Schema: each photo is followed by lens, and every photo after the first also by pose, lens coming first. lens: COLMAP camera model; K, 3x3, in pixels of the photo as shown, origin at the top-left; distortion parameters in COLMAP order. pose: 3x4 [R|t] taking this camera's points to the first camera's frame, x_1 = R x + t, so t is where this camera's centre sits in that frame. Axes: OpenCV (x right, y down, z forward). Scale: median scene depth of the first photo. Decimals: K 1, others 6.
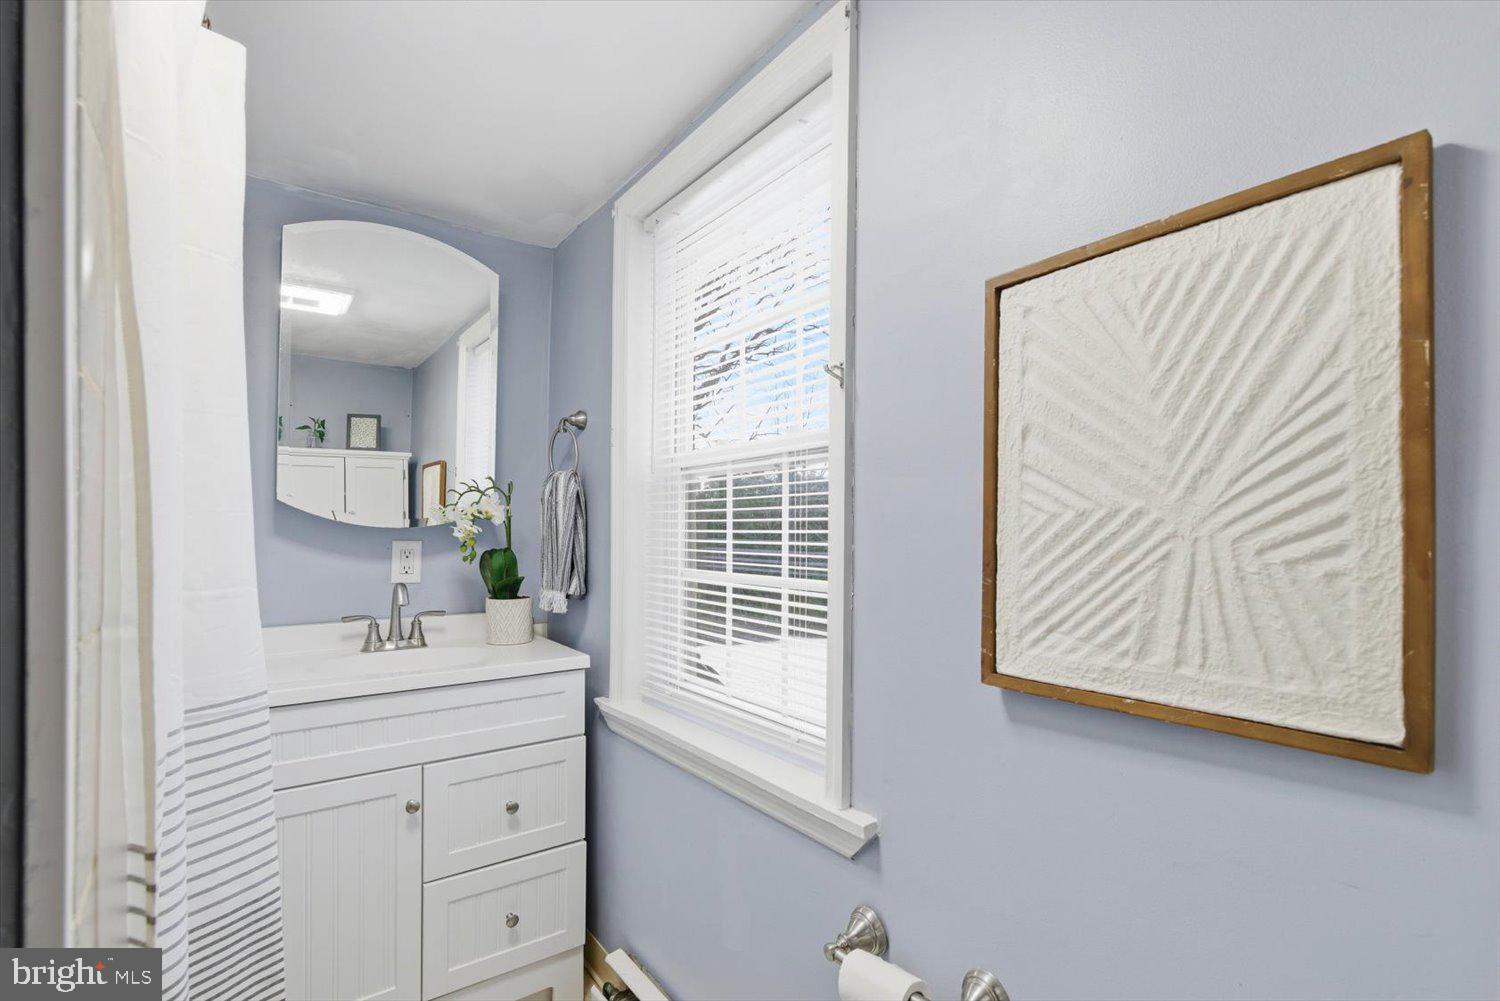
lens RADIAL K [[676.1, 0, 749.4], [0, 676.1, 515.9], [0, 0, 1]] dist [0.001061, 0.001064]
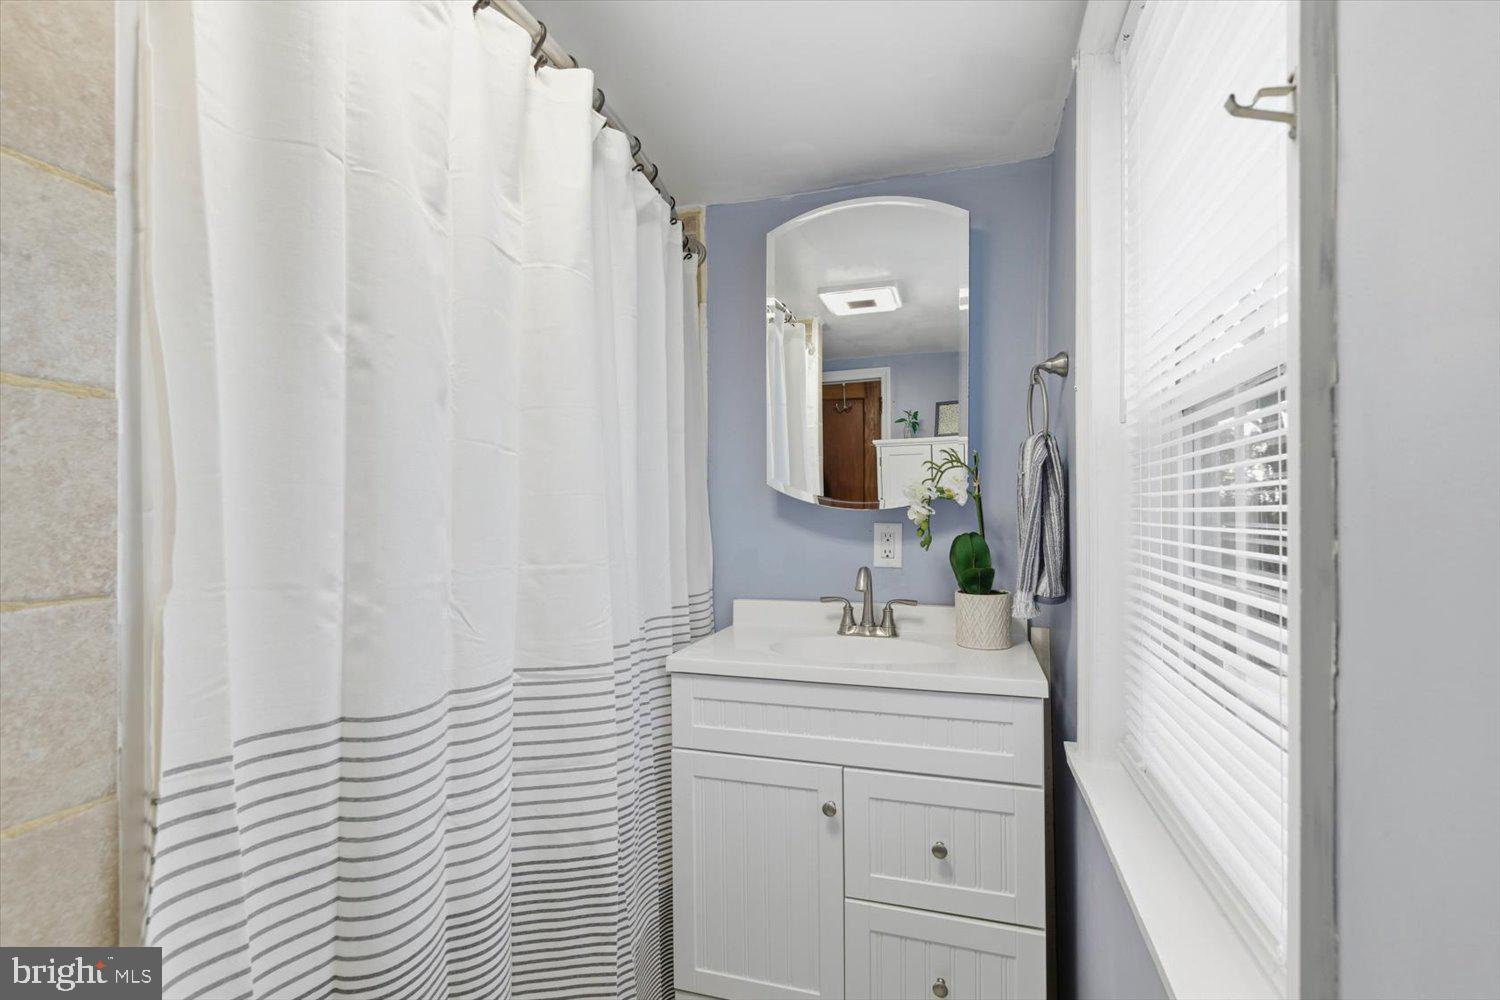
lens RADIAL K [[676.1, 0, 749.7], [0, 676.1, 505.8], [0, 0, 1]] dist [0.001061, 0.001064]
pose [[0.608242, -0.012930, -0.793647, 0.140609], [0.020053, 0.999798, -0.000920, 0.009650], [0.793499, -0.015355, 0.608378, 0.280755]]
